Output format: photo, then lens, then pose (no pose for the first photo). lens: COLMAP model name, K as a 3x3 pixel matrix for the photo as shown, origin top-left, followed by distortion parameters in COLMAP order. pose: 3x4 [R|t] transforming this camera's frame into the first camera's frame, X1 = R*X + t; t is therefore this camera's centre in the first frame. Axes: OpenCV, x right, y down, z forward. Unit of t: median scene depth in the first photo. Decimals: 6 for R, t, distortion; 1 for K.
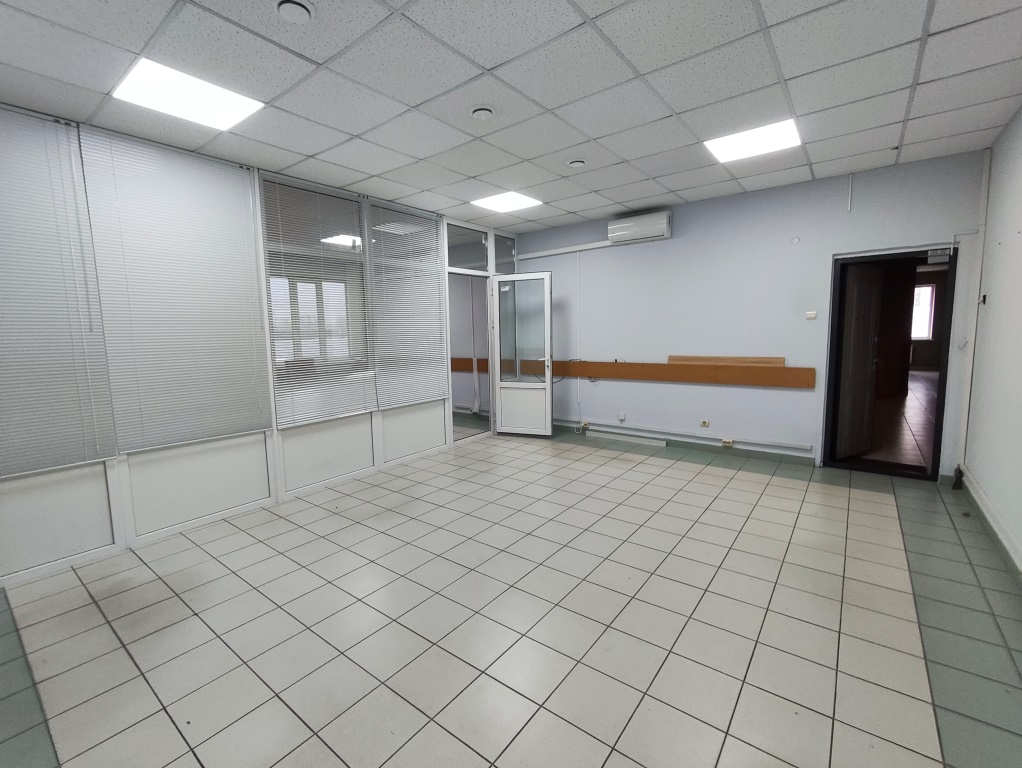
lens RADIAL K [[454.4, 0, 501.0], [0, 454.4, 381.3], [0, 0, 1]] dist [0.005836, 0.001158]
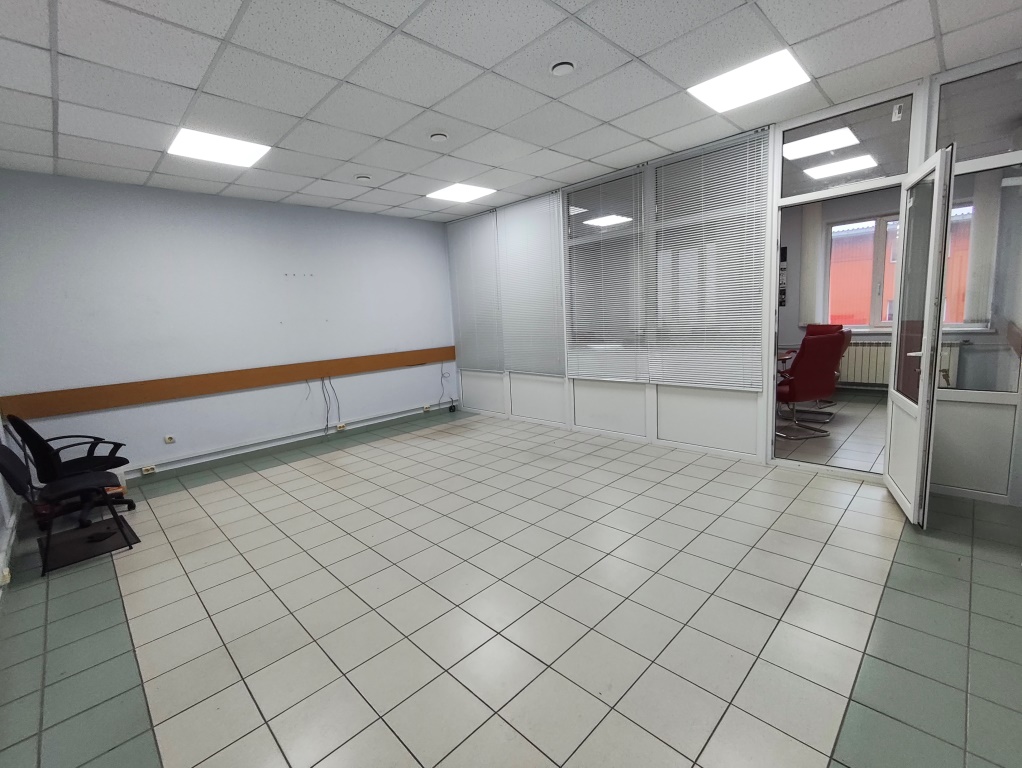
lens RADIAL K [[454.4, 0, 510.2], [0, 454.4, 380.6], [0, 0, 1]] dist [0.005836, 0.001158]
pose [[-0.114299, 0.174355, -0.978027, 0.725100], [-0.052694, 0.982029, 0.181226, -0.104132], [0.992048, 0.072250, -0.103058, 0.797954]]
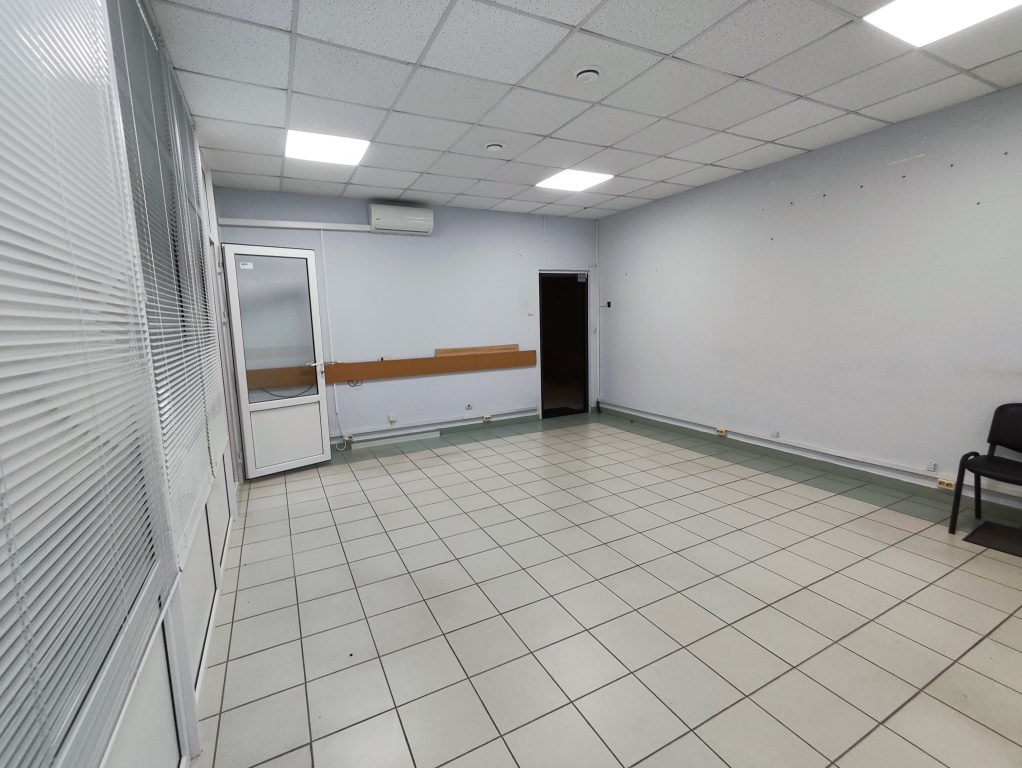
lens RADIAL K [[454.4, 0, 502.9], [0, 454.4, 382.6], [0, 0, 1]] dist [0.005836, 0.001158]
pose [[0.418701, -0.118449, 0.900366, -0.580496], [0.124469, 0.989586, 0.072304, -0.041601], [-0.899554, 0.081794, 0.429083, 0.473288]]
